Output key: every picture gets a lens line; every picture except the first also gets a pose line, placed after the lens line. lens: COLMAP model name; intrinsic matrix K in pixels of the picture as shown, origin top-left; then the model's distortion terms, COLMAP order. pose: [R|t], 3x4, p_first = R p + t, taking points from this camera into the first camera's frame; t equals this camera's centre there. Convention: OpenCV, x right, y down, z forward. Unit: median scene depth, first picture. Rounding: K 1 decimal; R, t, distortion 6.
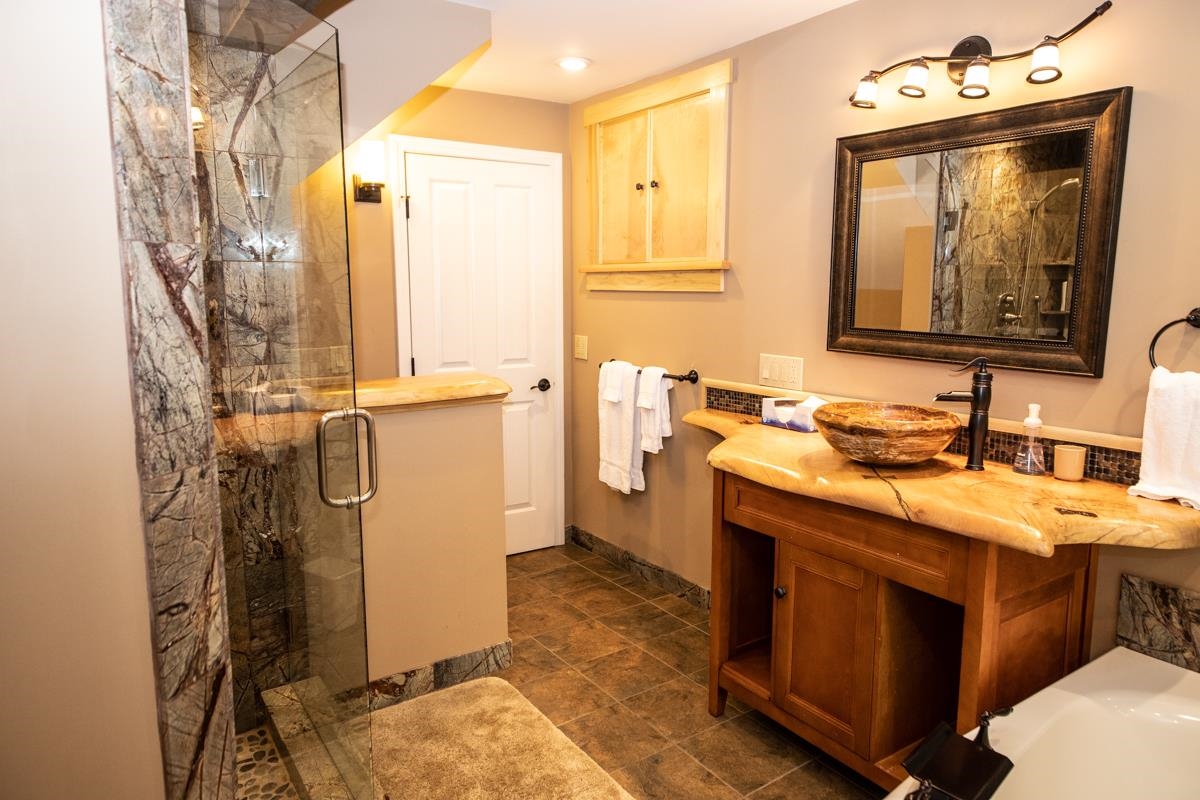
lens RADIAL K [[775.3, 0, 603.6], [0, 775.3, 393.3], [0, 0, 1]] dist [0.019037, -0.003582]
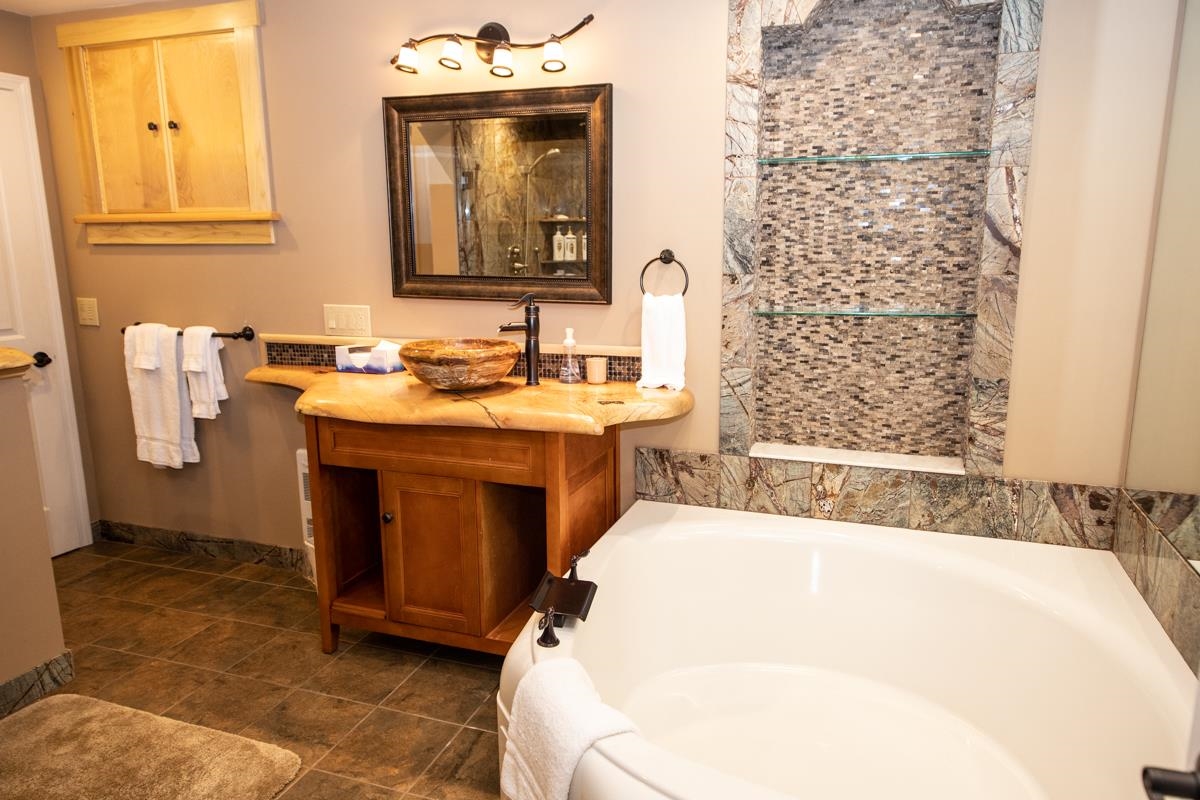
lens RADIAL K [[799.1, 0, 605.2], [0, 799.1, 394.3], [0, 0, 1]] dist [0.021884, -0.005757]
pose [[0.811840, -0.115493, 0.572343, -0.133915], [0.088514, 0.993257, 0.074876, 0.023545], [-0.577132, -0.010127, 0.816588, -0.086186]]
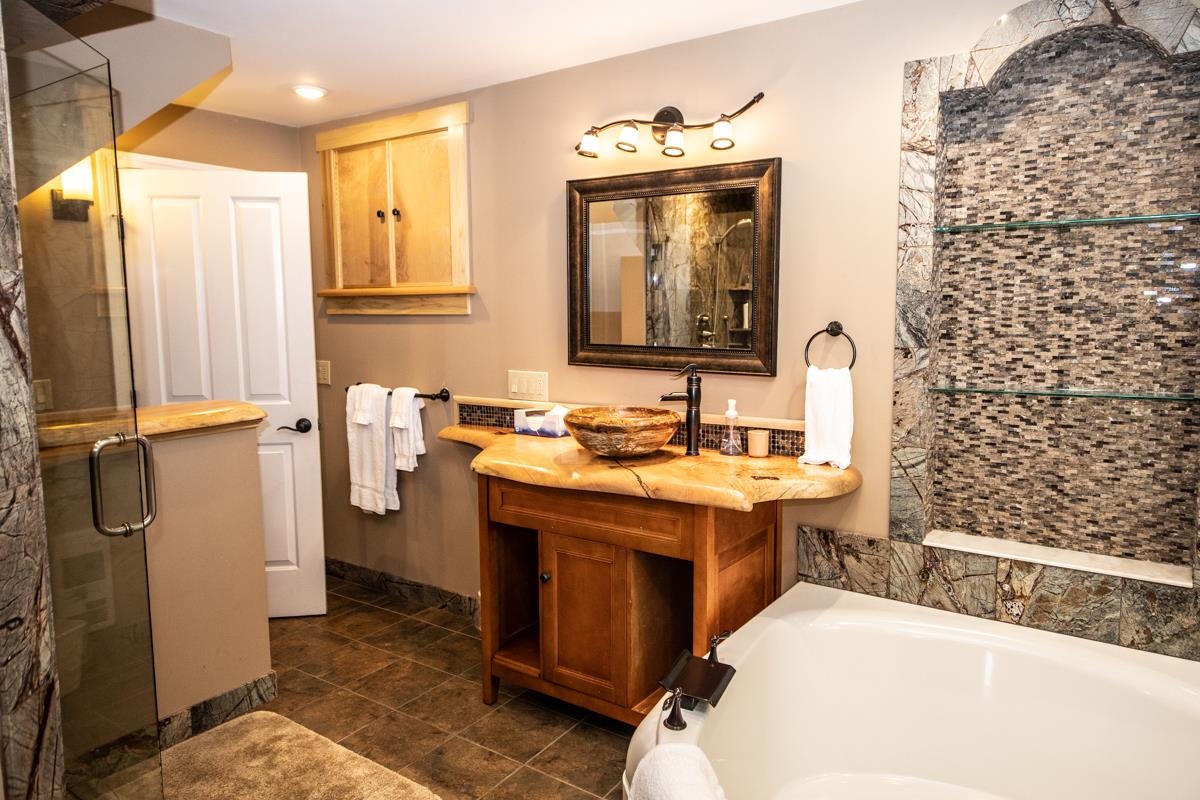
lens RADIAL K [[796.1, 0, 603.6], [0, 796.1, 392.2], [0, 0, 1]] dist [0.020342, -0.002388]
pose [[0.937197, -0.045081, 0.345875, -0.073597], [0.057278, 0.998042, -0.025119, 0.018609], [-0.344065, 0.043352, 0.937944, -0.116981]]
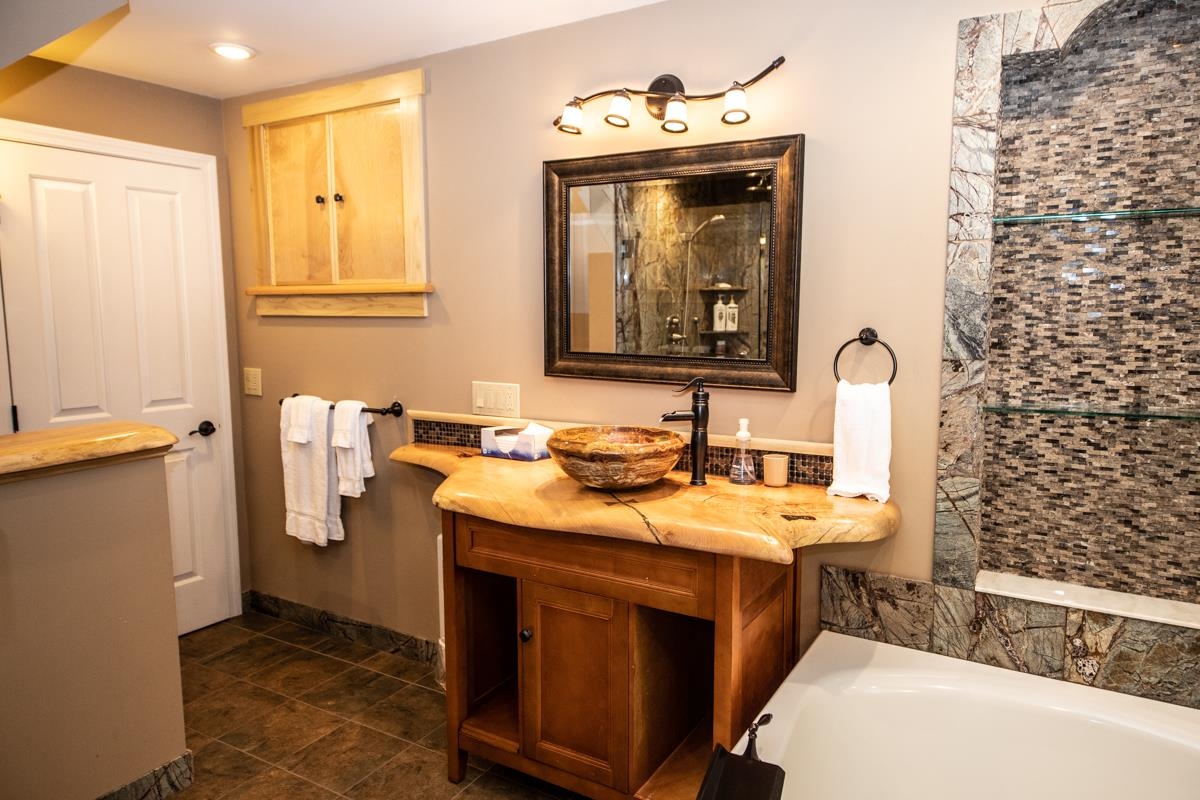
lens RADIAL K [[775.3, 0, 603.6], [0, 775.3, 393.3], [0, 0, 1]] dist [0.019037, -0.003582]
pose [[0.907385, -0.050269, 0.417285, -0.057863], [0.062469, 0.997925, -0.015623, -0.013733], [-0.415633, 0.040244, 0.908642, 0.085456]]
